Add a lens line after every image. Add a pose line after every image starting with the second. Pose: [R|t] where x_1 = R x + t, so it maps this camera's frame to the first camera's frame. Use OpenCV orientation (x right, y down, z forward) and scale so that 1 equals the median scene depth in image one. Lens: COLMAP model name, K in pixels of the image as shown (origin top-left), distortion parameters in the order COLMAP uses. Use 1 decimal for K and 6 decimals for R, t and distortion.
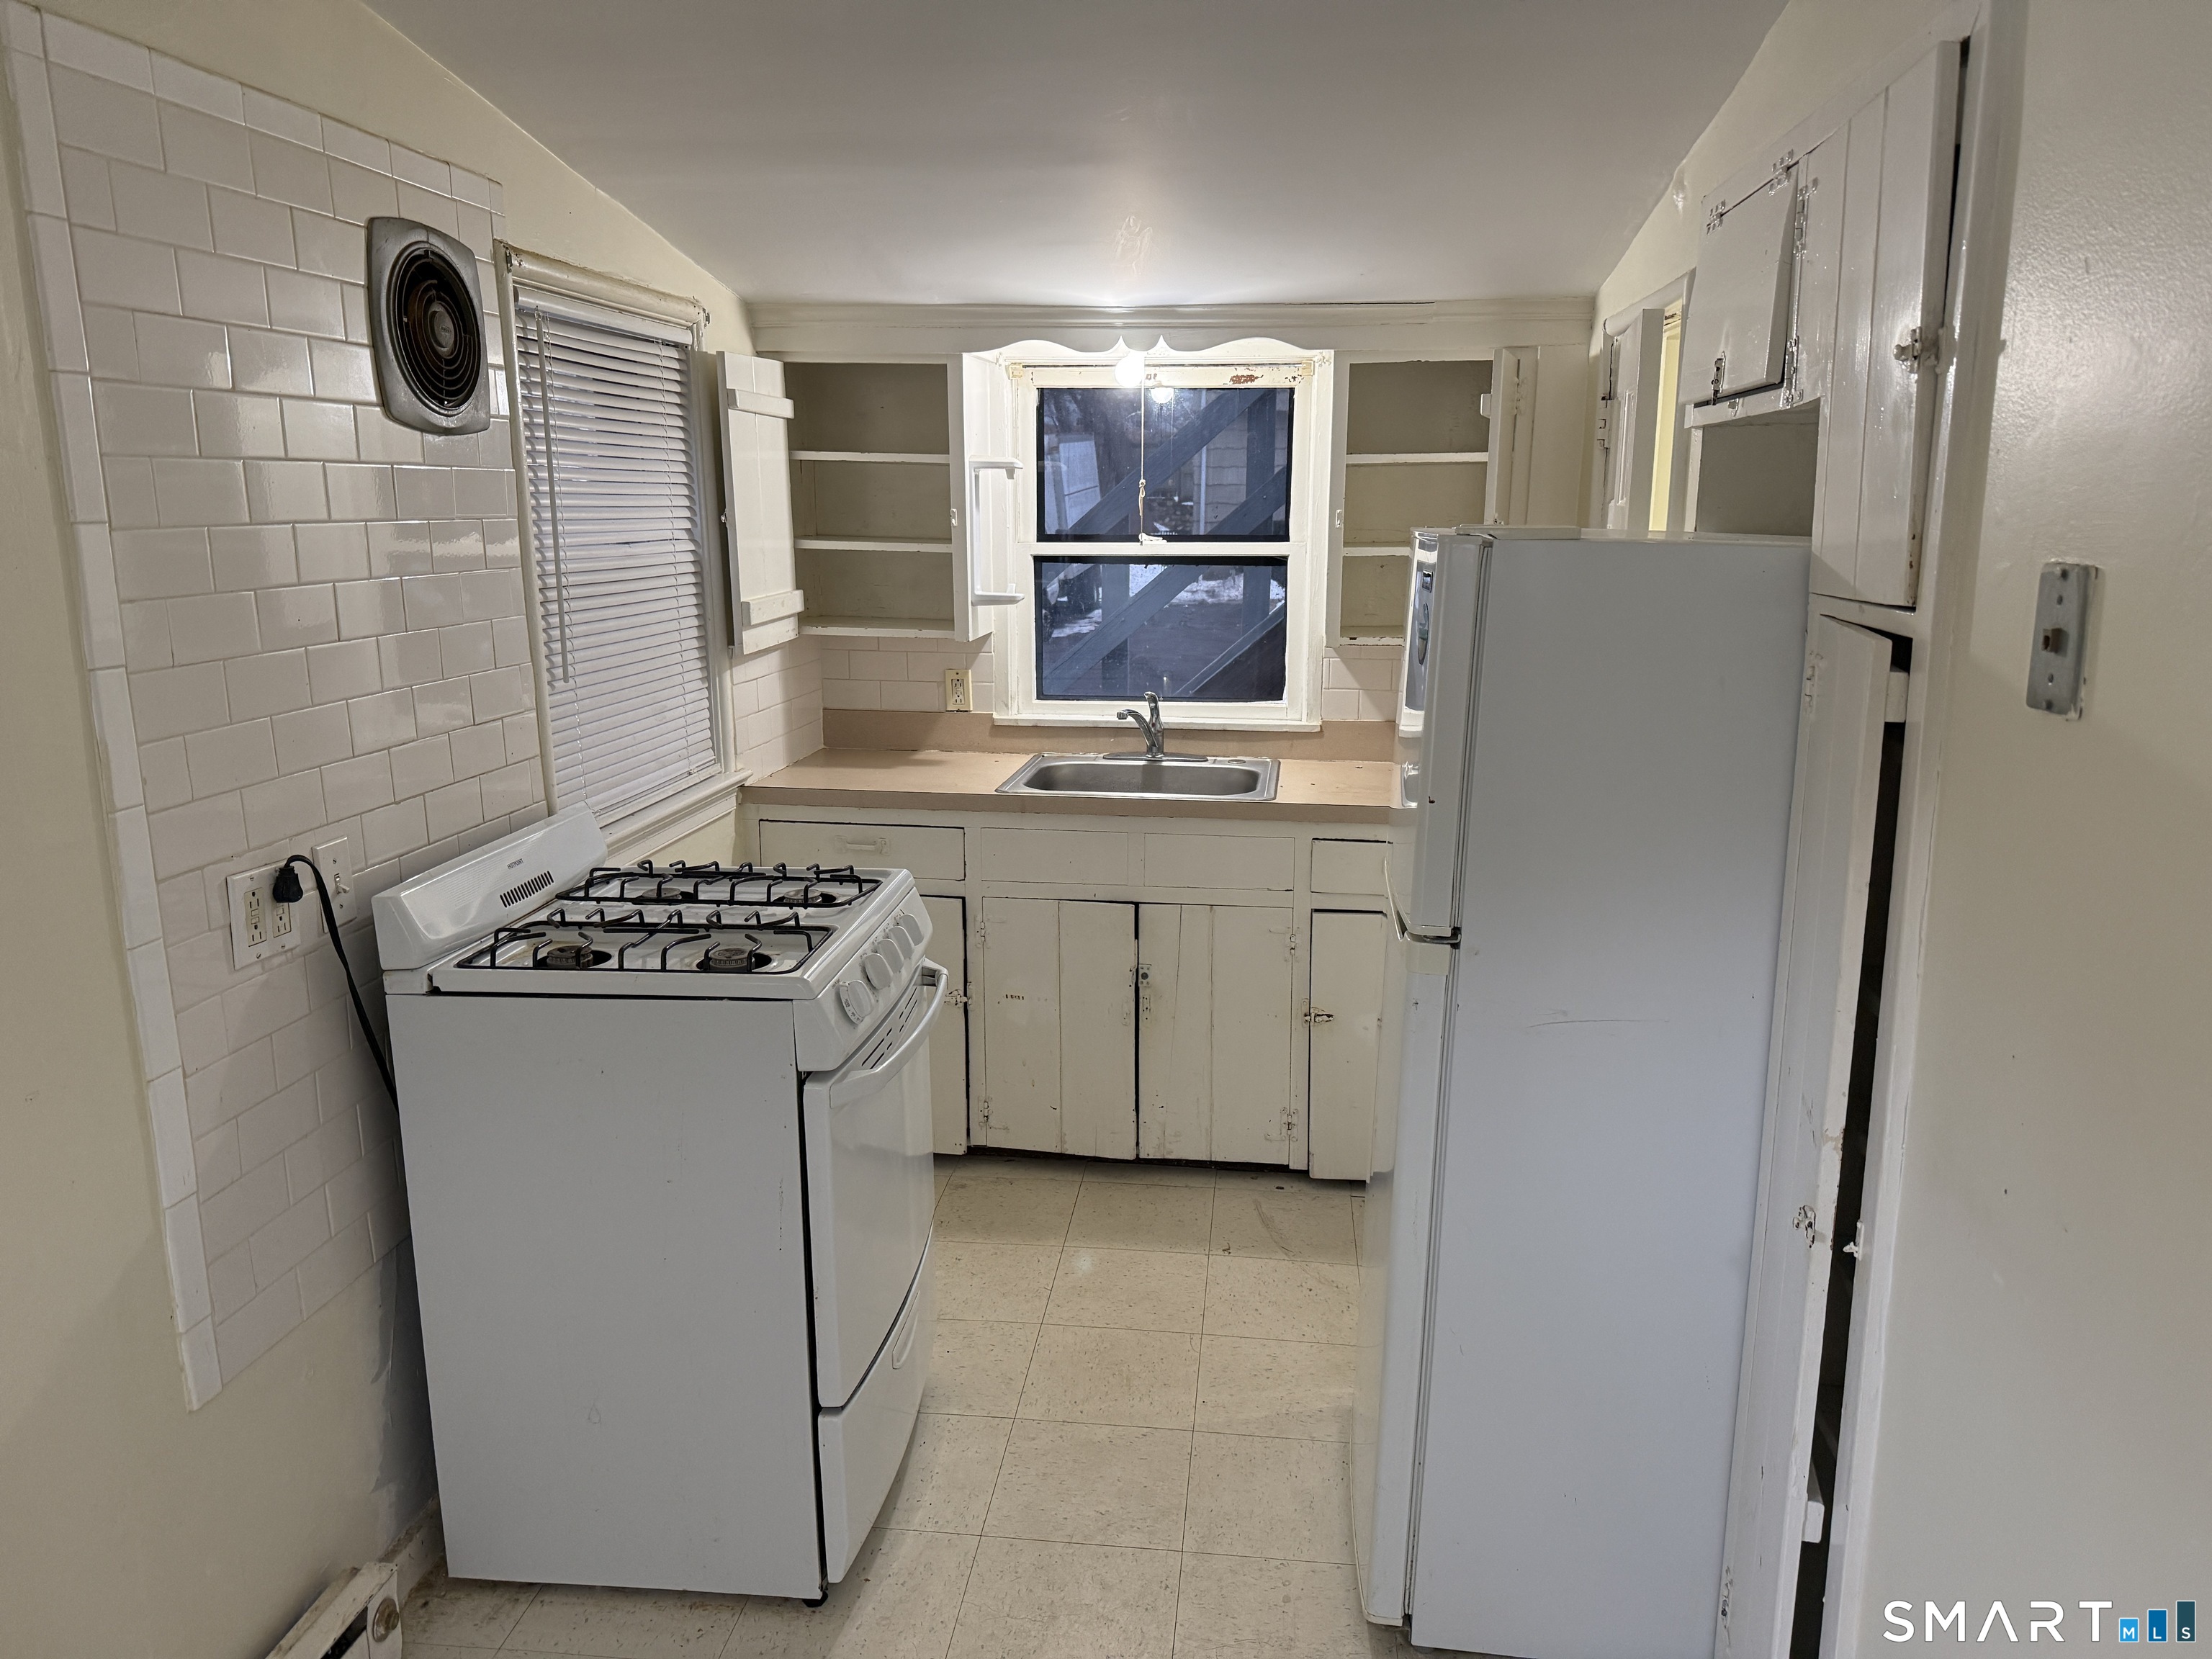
lens RADIAL K [[1576.9, 0, 1109.5], [0, 1576.9, 817.5], [0, 0, 1]] dist [0.098673, -0.157834]
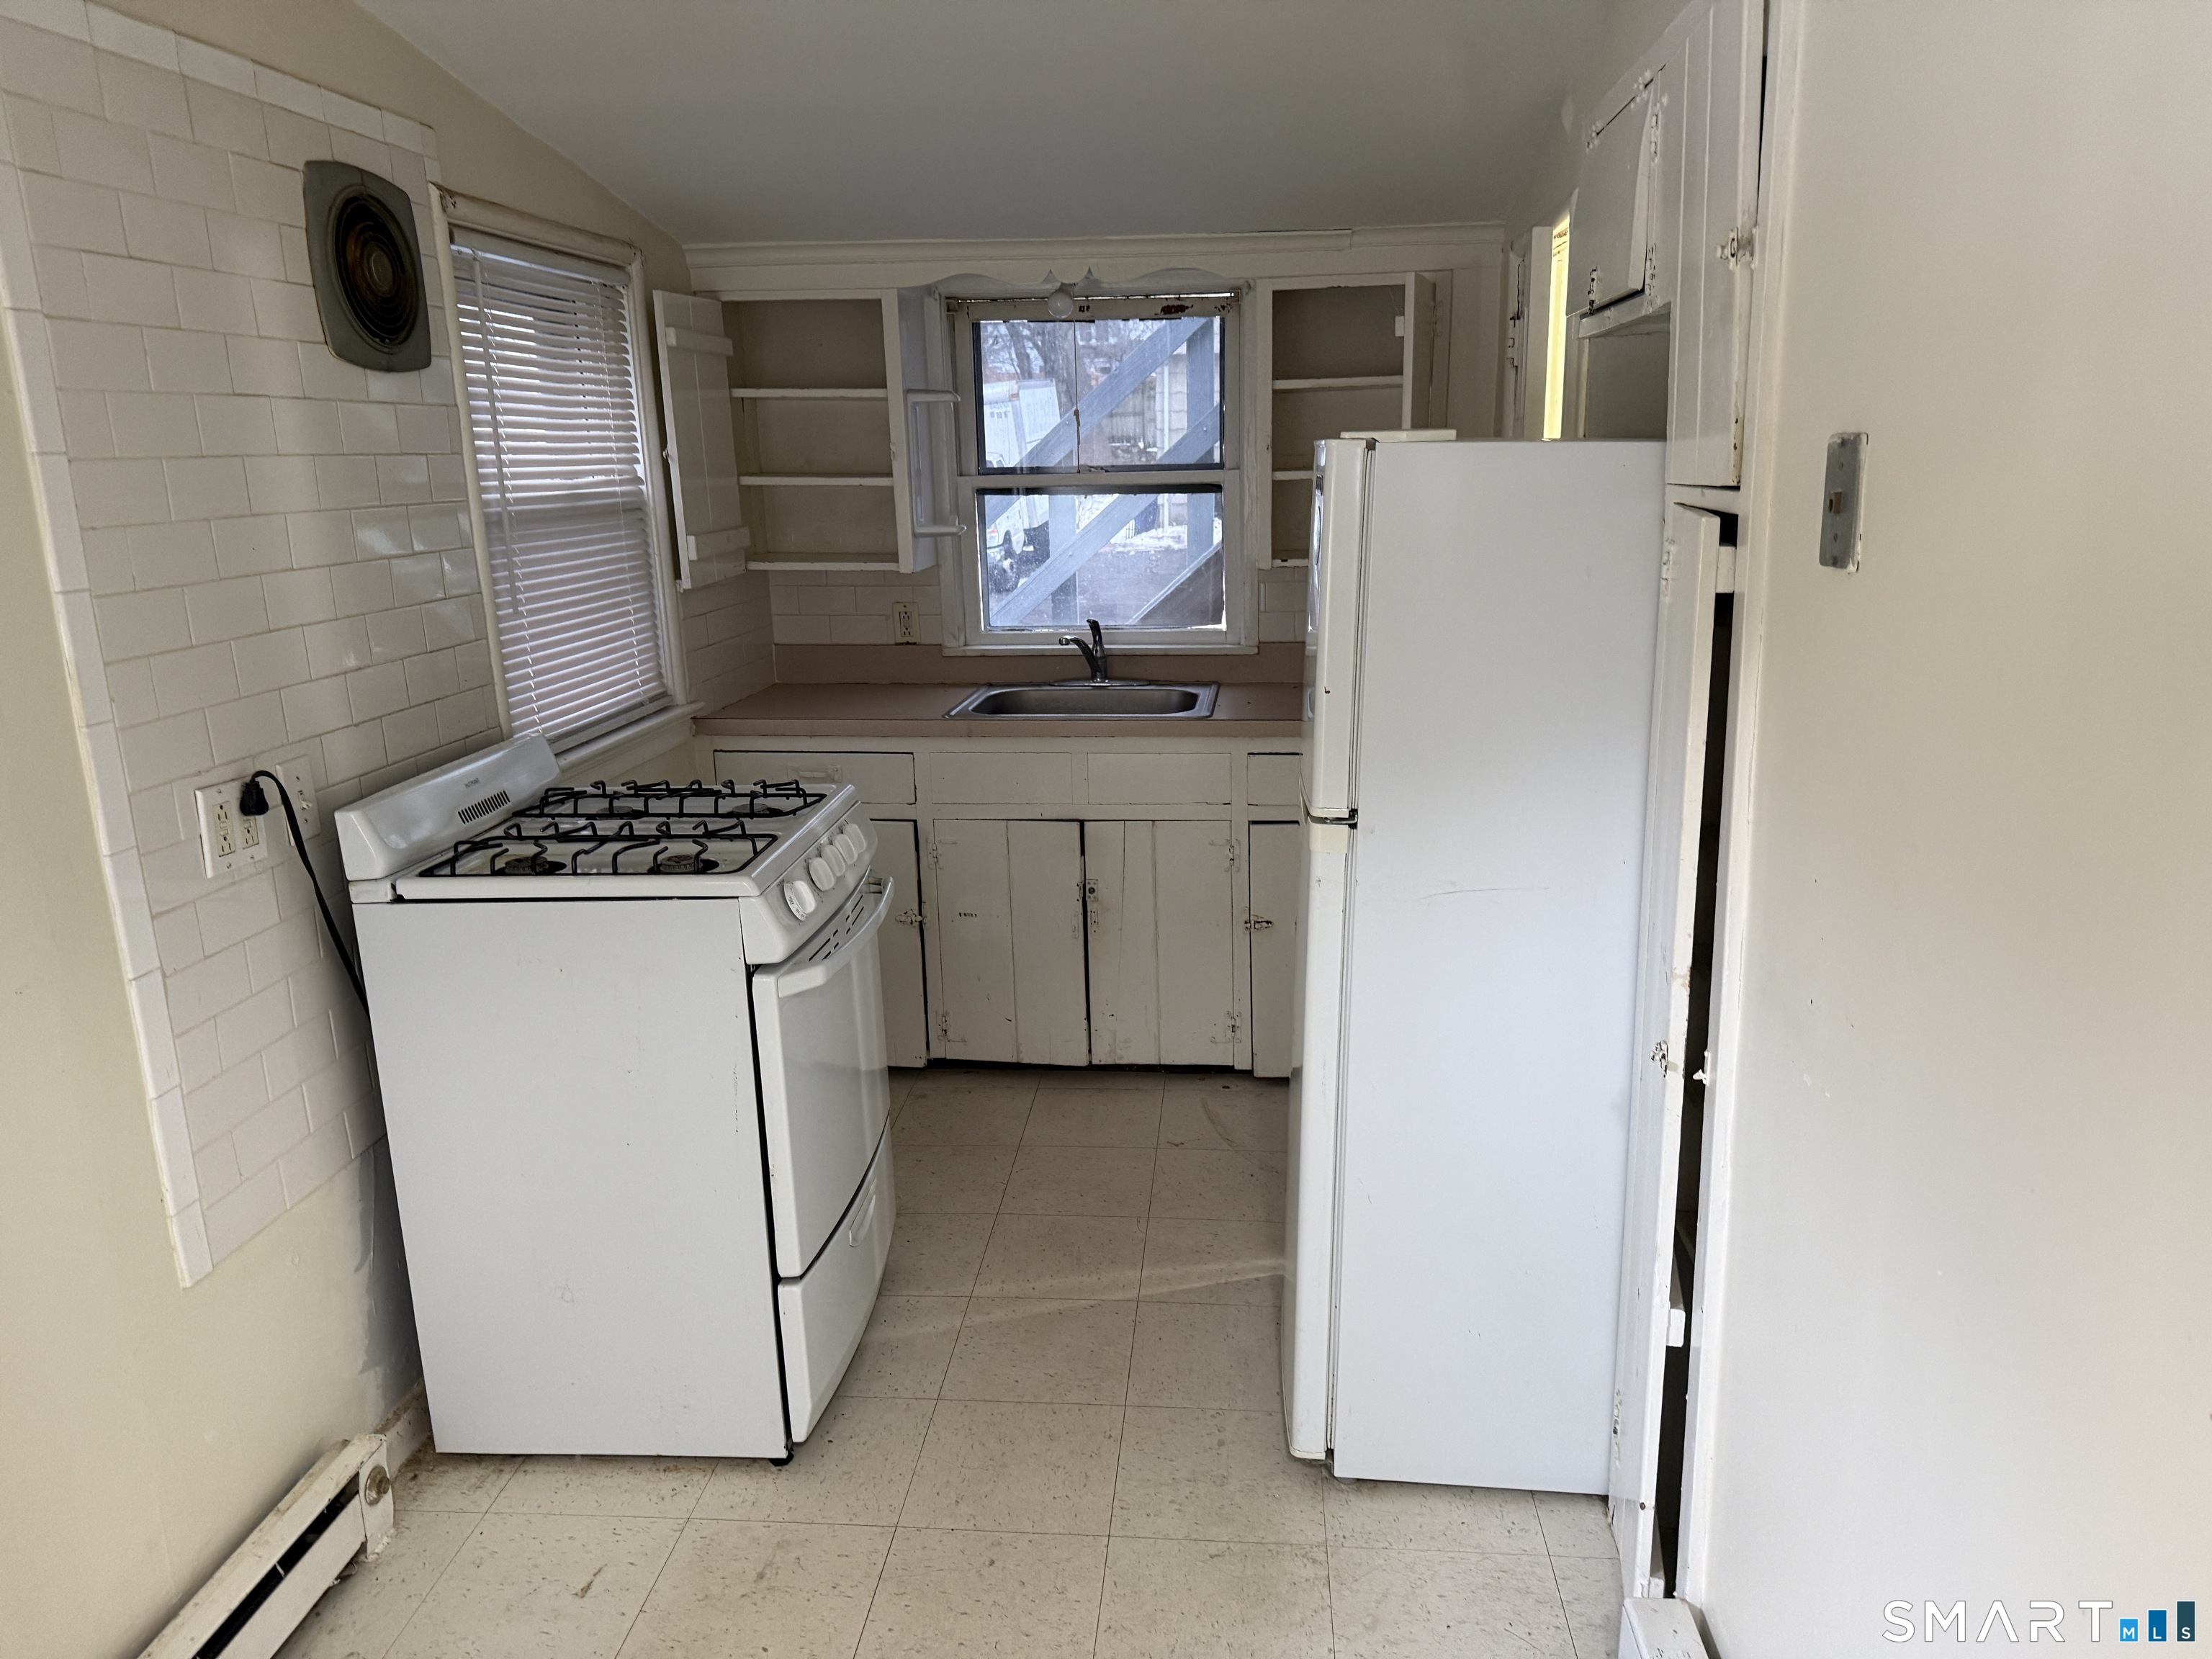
lens RADIAL K [[1577.6, 0, 1113.7], [0, 1577.6, 821.7], [0, 0, 1]] dist [0.138740, -0.248008]
pose [[0.999462, -0.028276, 0.016628, 0.032261], [0.027723, 0.999084, 0.032609, 0.032999], [-0.017535, -0.032131, 0.999330, -0.064229]]
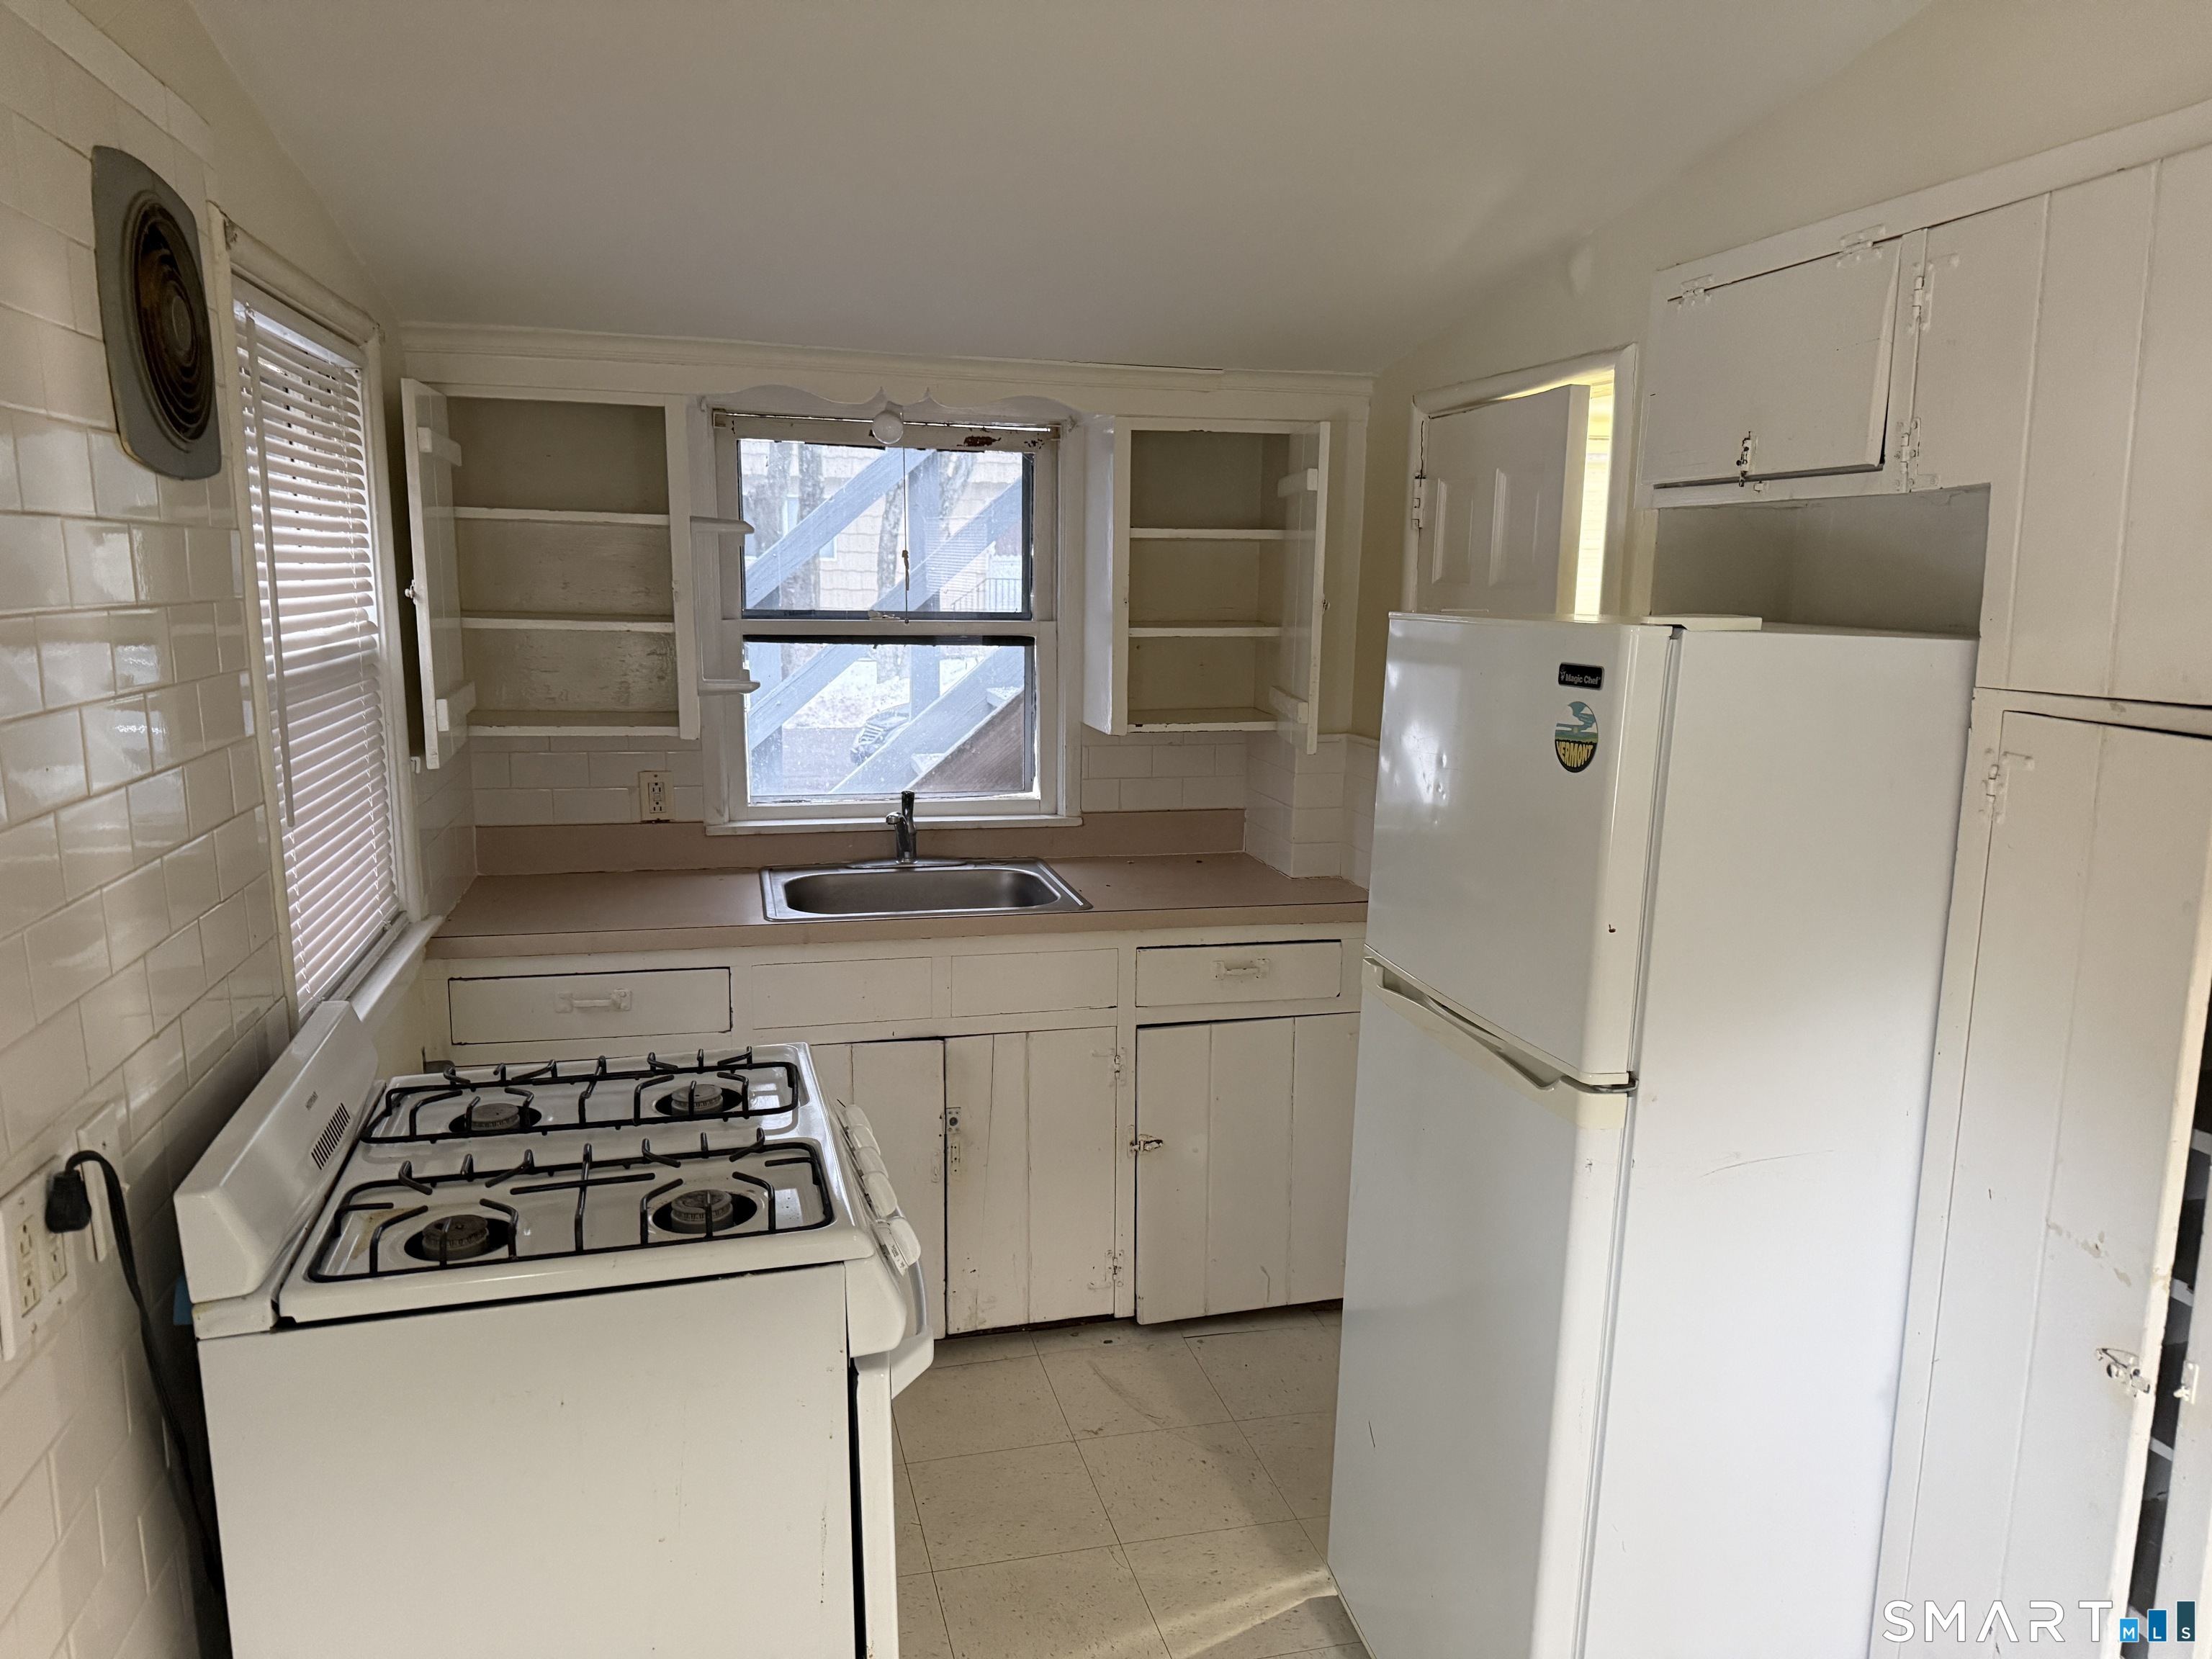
lens RADIAL K [[1577.8, 0, 1116.0], [0, 1577.8, 839.8], [0, 0, 1]] dist [0.073245, -0.102177]
pose [[0.932571, -0.052739, 0.357112, -0.301176], [0.062278, 0.997942, -0.015255, -0.053598], [-0.355573, 0.036467, 0.933937, 0.240561]]
